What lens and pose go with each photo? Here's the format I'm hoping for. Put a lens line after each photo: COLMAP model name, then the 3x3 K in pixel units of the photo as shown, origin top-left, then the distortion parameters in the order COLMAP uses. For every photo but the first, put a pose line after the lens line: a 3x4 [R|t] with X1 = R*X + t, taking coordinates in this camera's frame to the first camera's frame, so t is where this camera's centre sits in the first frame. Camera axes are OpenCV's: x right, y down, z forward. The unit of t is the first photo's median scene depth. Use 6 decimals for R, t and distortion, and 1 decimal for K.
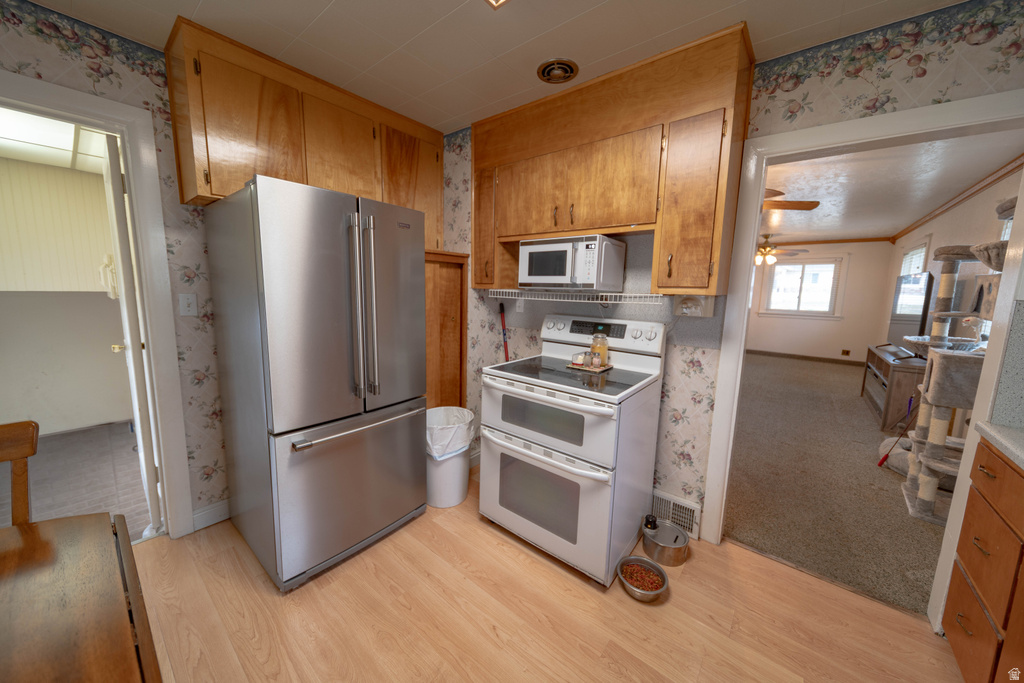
lens RADIAL K [[354.3, 0, 511.4], [0, 354.3, 339.2], [0, 0, 1]] dist [0.013721, -0.003630]
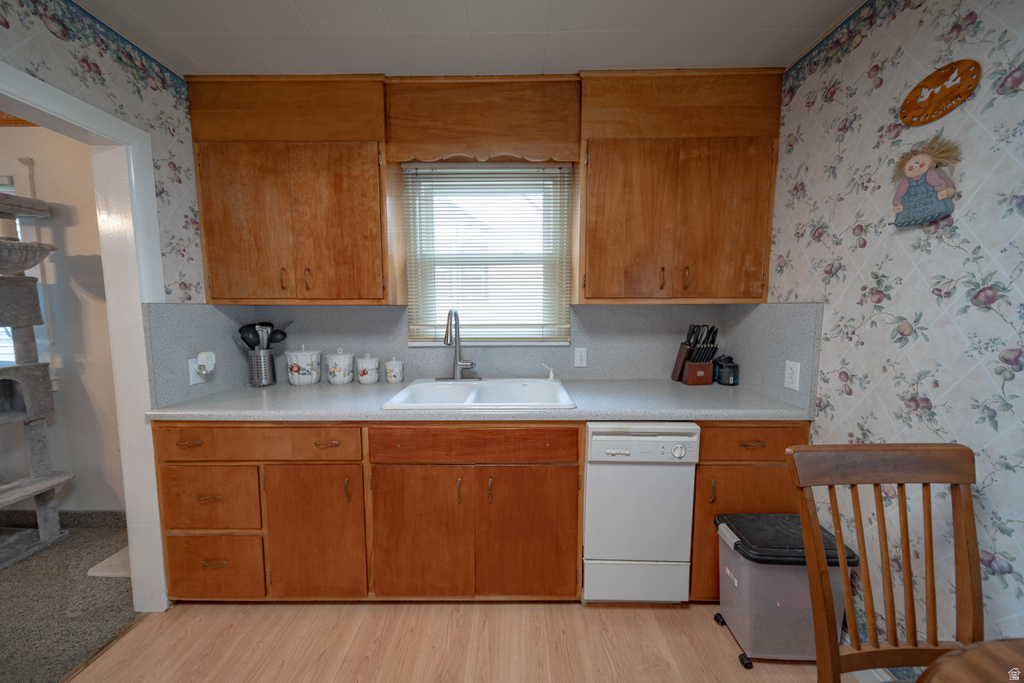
lens RADIAL K [[354.3, 0, 511.4], [0, 354.3, 339.2], [0, 0, 1]] dist [0.013721, -0.003630]
pose [[-0.618982, -0.093759, 0.779789, -0.185972], [0.097396, 0.976022, 0.194664, -0.076197], [-0.779343, 0.196442, -0.595008, 0.562330]]
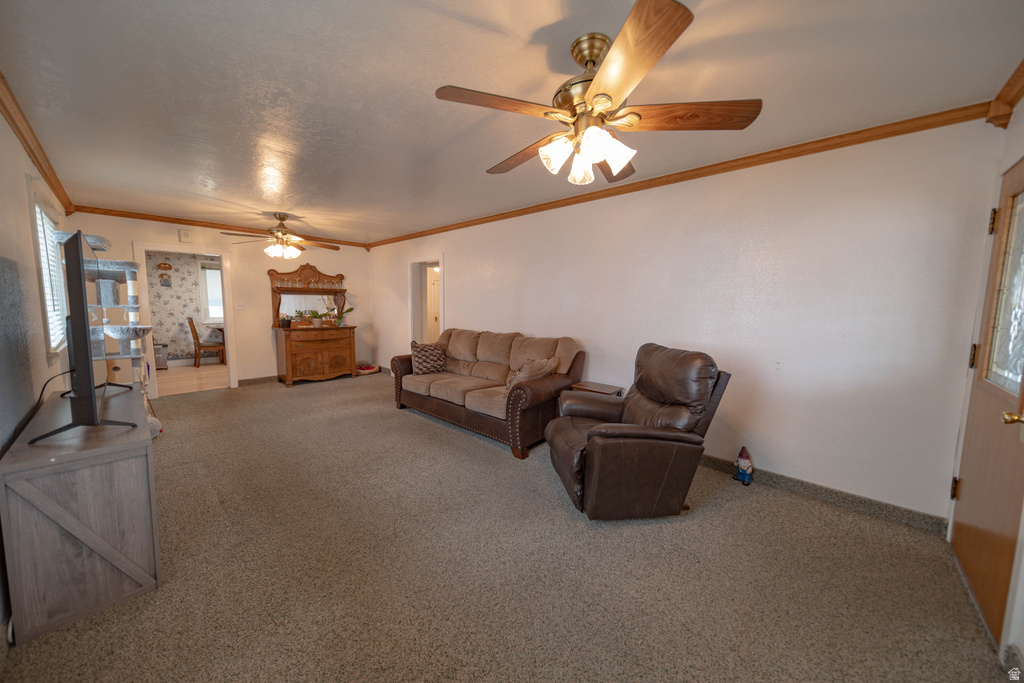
lens RADIAL K [[354.3, 0, 511.4], [0, 354.3, 339.2], [0, 0, 1]] dist [0.013721, -0.003630]
pose [[-0.071721, 0.069854, -0.994976, 3.546070], [-0.153479, 0.984891, 0.080209, -0.401039], [0.985546, 0.158460, -0.059916, 3.665090]]
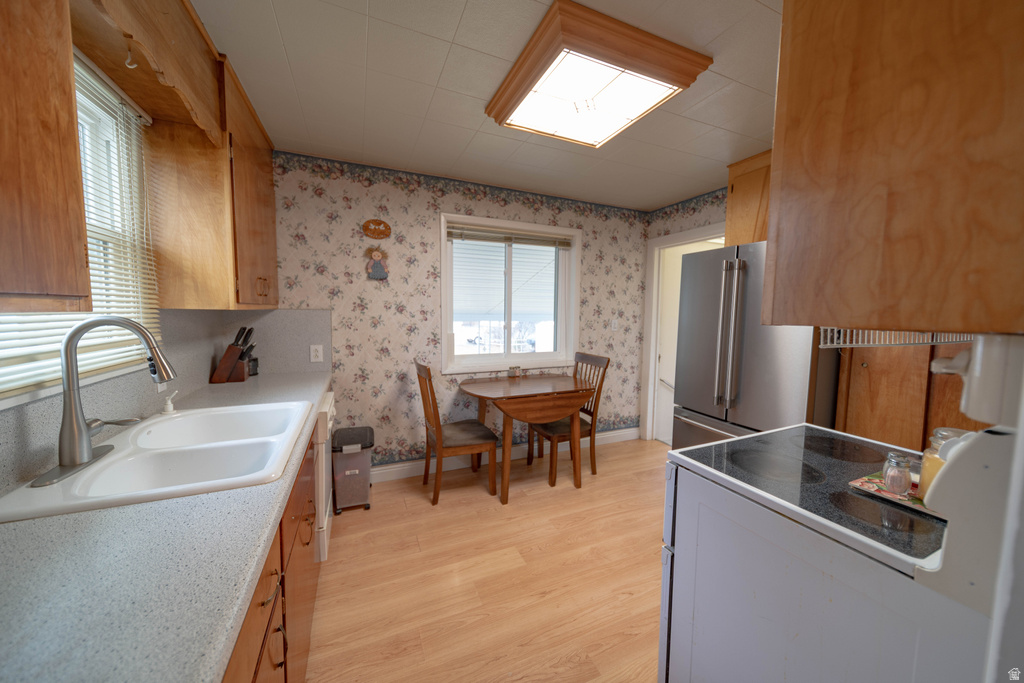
lens RADIAL K [[354.3, 0, 511.4], [0, 354.3, 339.2], [0, 0, 1]] dist [0.013721, -0.003630]
pose [[-0.469697, 0.041327, -0.881860, 0.954424], [-0.147533, 0.981182, 0.124560, -0.102621], [0.870413, 0.188609, -0.454761, 0.843789]]
